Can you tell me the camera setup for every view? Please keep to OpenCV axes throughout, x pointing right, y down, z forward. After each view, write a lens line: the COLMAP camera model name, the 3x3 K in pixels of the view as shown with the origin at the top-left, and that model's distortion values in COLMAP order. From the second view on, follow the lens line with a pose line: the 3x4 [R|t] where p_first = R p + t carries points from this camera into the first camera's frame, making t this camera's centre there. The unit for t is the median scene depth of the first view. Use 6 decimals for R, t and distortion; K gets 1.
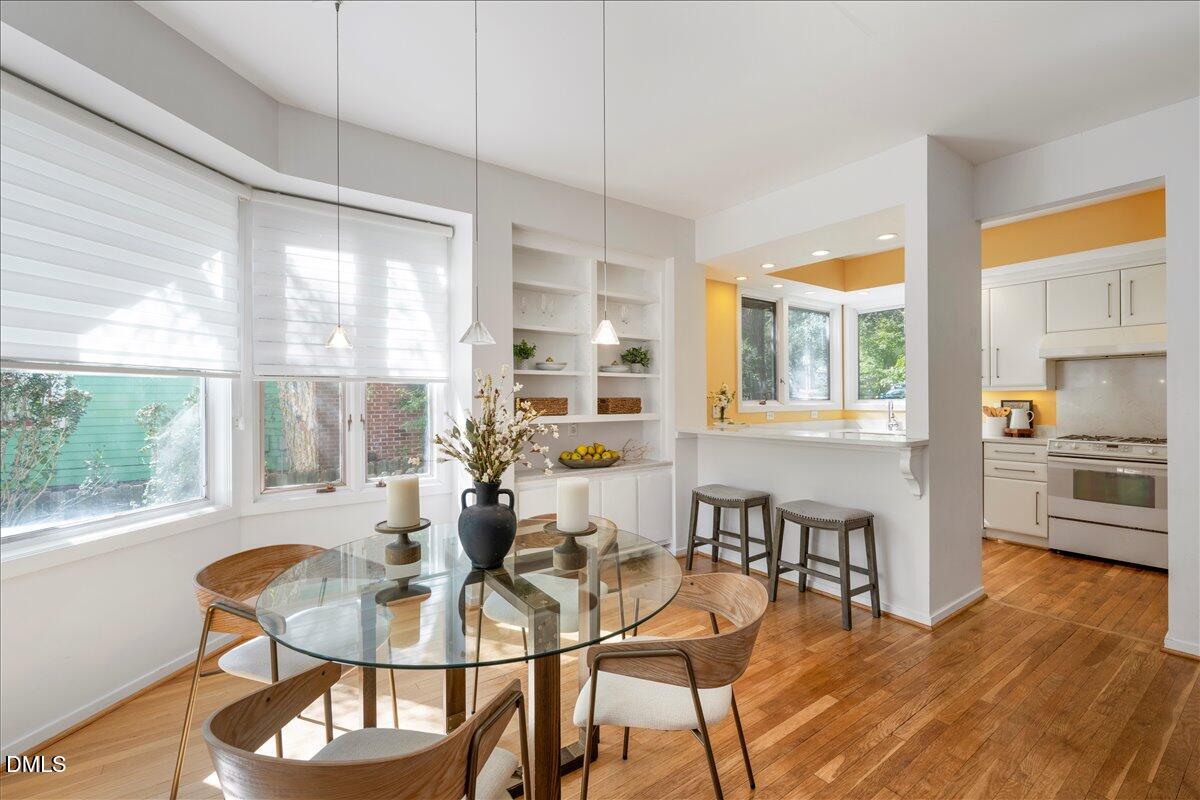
lens RADIAL K [[495.1, 0, 624.3], [0, 495.1, 401.2], [0, 0, 1]] dist [0.002020, 0.000688]
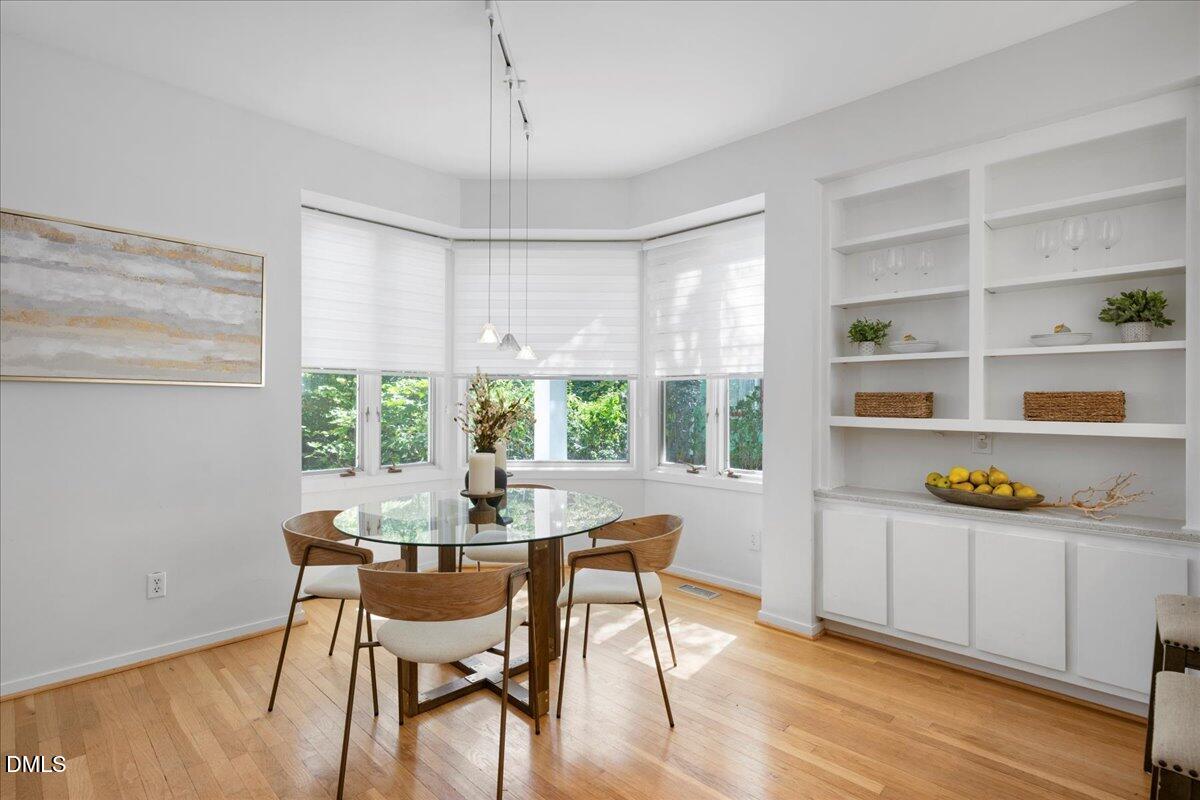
lens RADIAL K [[576.4, 0, 599.5], [0, 576.4, 399.5], [0, 0, 1]] dist [0.004358, -0.000621]
pose [[0.178176, 0.004422, -0.983989, 0.513169], [-0.009465, 0.999951, 0.002780, 0.004797], [0.983953, 0.008818, 0.178209, 0.378316]]
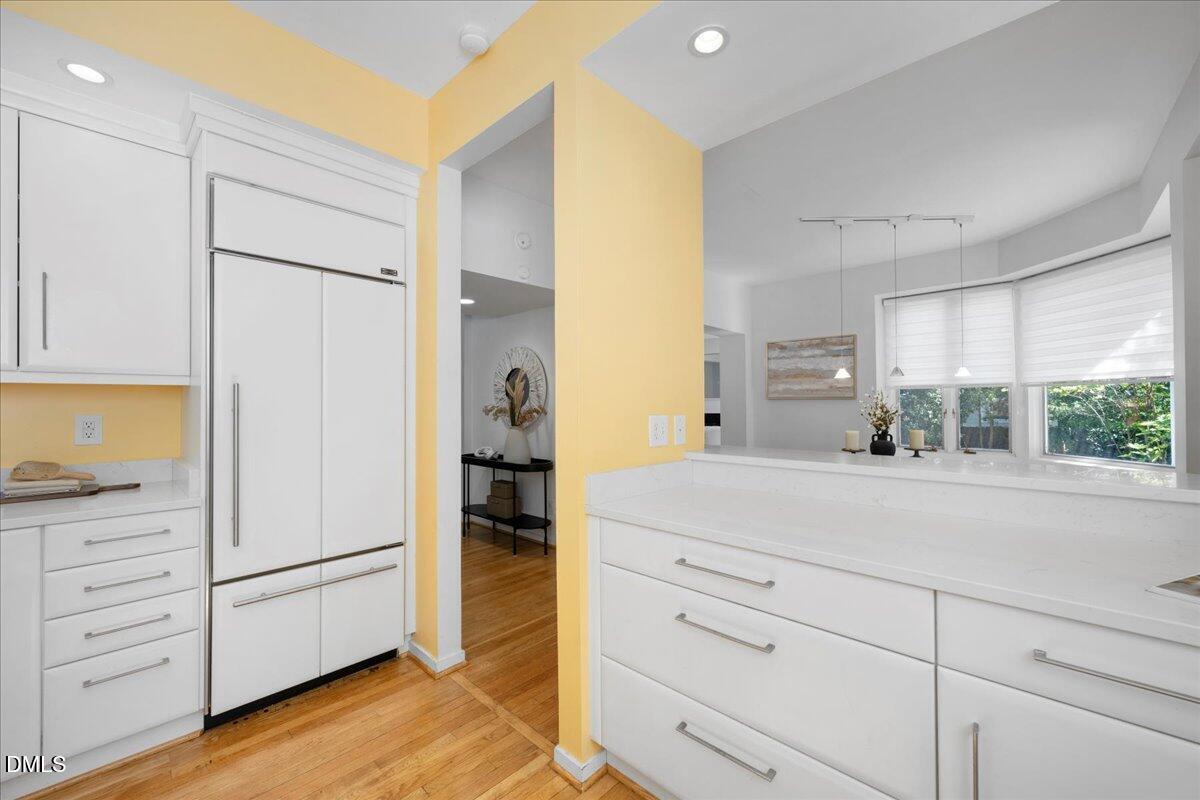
lens RADIAL K [[474.4, 0, 598.5], [0, 474.4, 399.3], [0, 0, 1]] dist [0.000738, 0.000132]
pose [[-0.981506, 0.009053, -0.191215, 0.623798], [0.010744, 0.999912, -0.007808, -0.001219], [0.191127, -0.009718, -0.981517, 1.243621]]
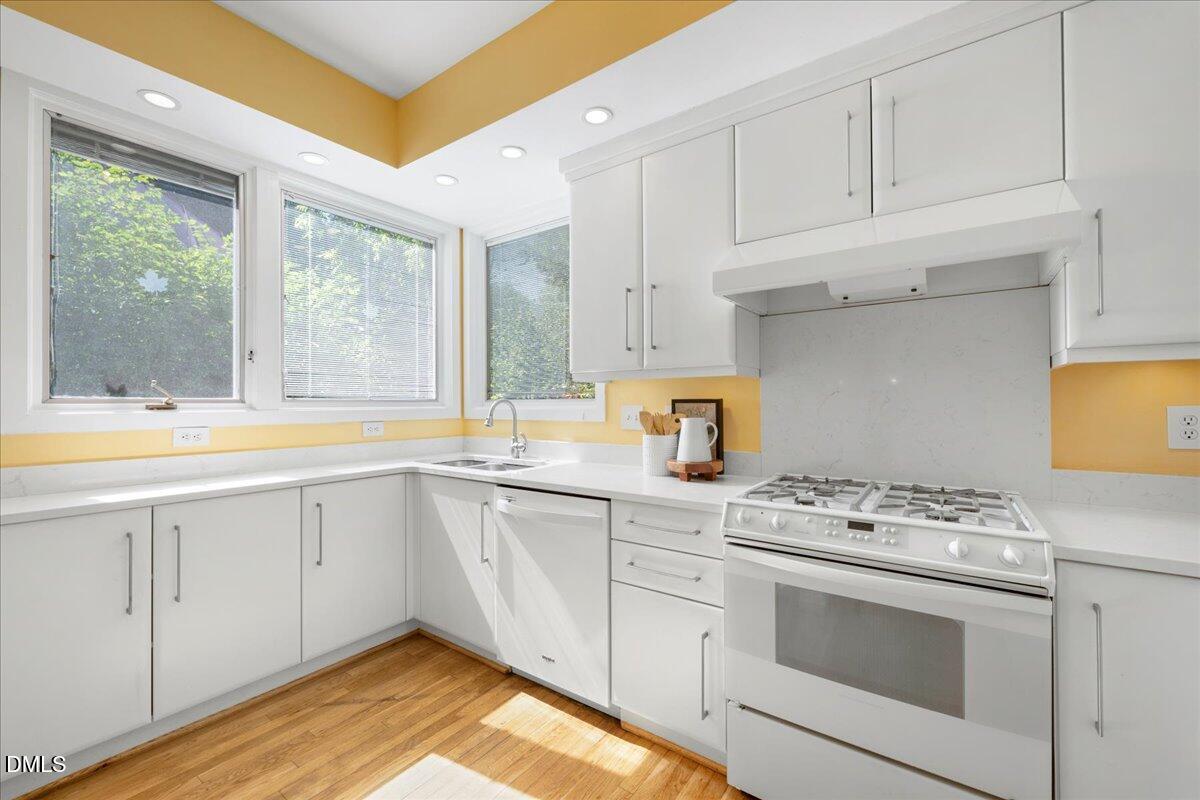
lens RADIAL K [[495.1, 0, 598.1], [0, 495.1, 400.9], [0, 0, 1]] dist [0.002020, 0.000688]
pose [[0.951162, 0.002468, 0.308684, 0.655559], [0.000592, 0.999952, -0.009819, 0.005176], [-0.308693, 0.009522, 0.951114, 0.678840]]
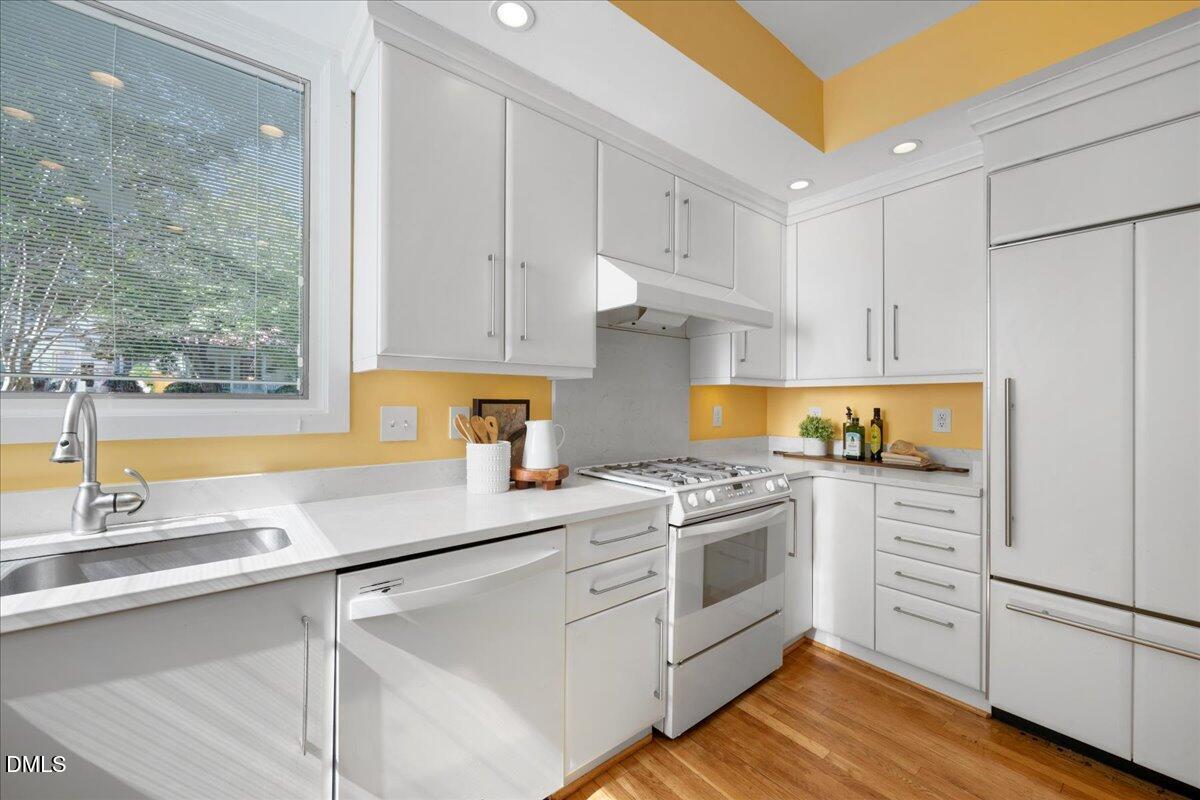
lens RADIAL K [[474.4, 0, 605.8], [0, 474.4, 399.5], [0, 0, 1]] dist [0.000738, 0.000132]
pose [[-0.076051, 0.008473, 0.997068, 0.446999], [-0.003405, 0.999956, -0.008757, 0.001482], [-0.997098, -0.004061, -0.076019, 1.122998]]
